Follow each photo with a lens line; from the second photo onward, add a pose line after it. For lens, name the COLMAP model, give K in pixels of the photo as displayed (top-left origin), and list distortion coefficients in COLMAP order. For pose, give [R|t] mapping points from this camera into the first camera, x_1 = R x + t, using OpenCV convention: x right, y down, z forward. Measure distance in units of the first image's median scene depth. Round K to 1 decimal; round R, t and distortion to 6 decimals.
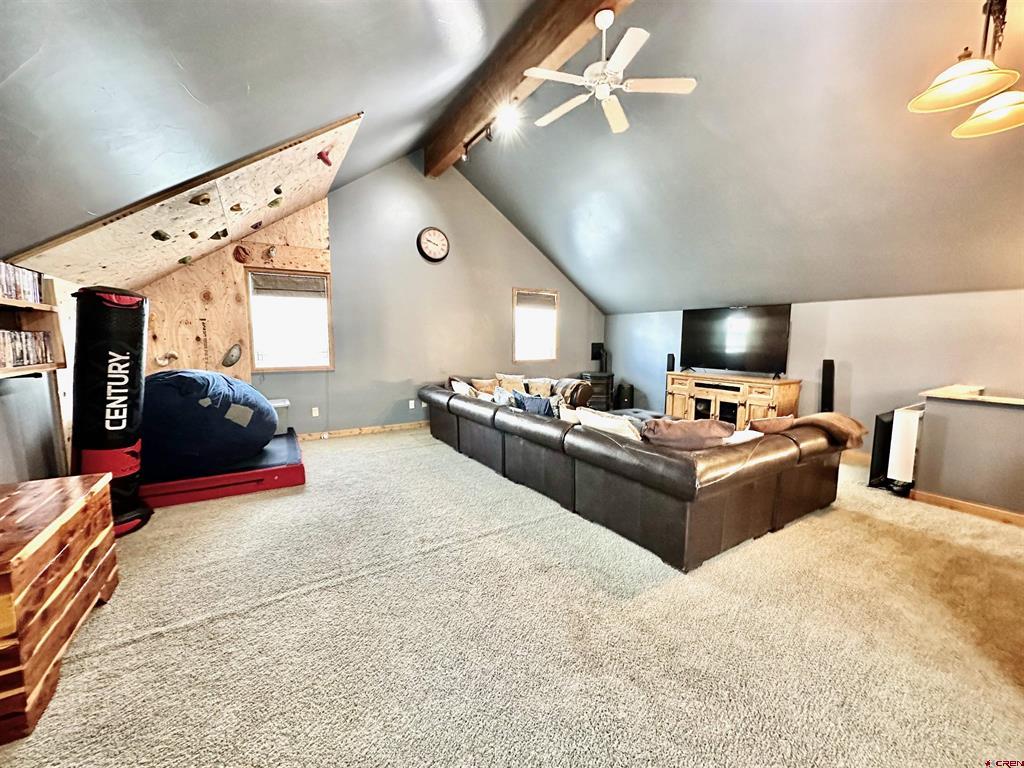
lens RADIAL K [[408.4, 0, 512.0], [0, 408.4, 384.0], [0, 0, 1]] dist [-0.000788, -0.000084]
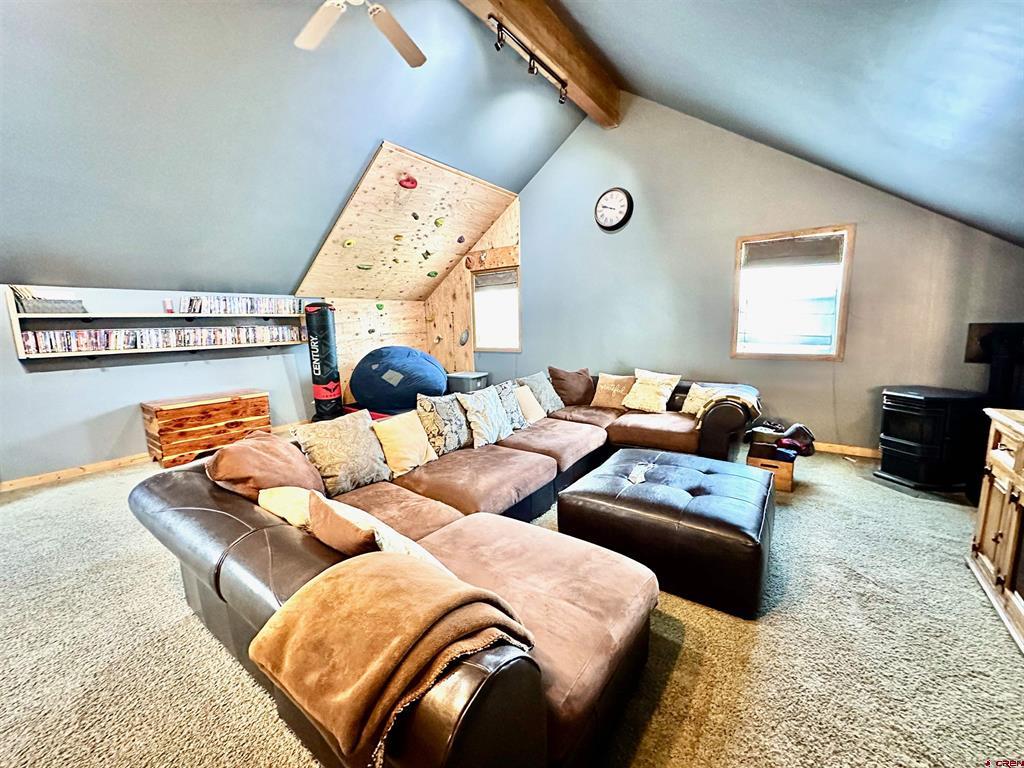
lens RADIAL K [[408.4, 0, 512.0], [0, 408.4, 384.0], [0, 0, 1]] dist [-0.000788, -0.000084]
pose [[0.375682, 0.124714, -0.918319, 0.659648], [-0.079720, 0.991580, 0.102050, -0.066894], [0.923313, 0.034870, 0.382461, 0.608660]]
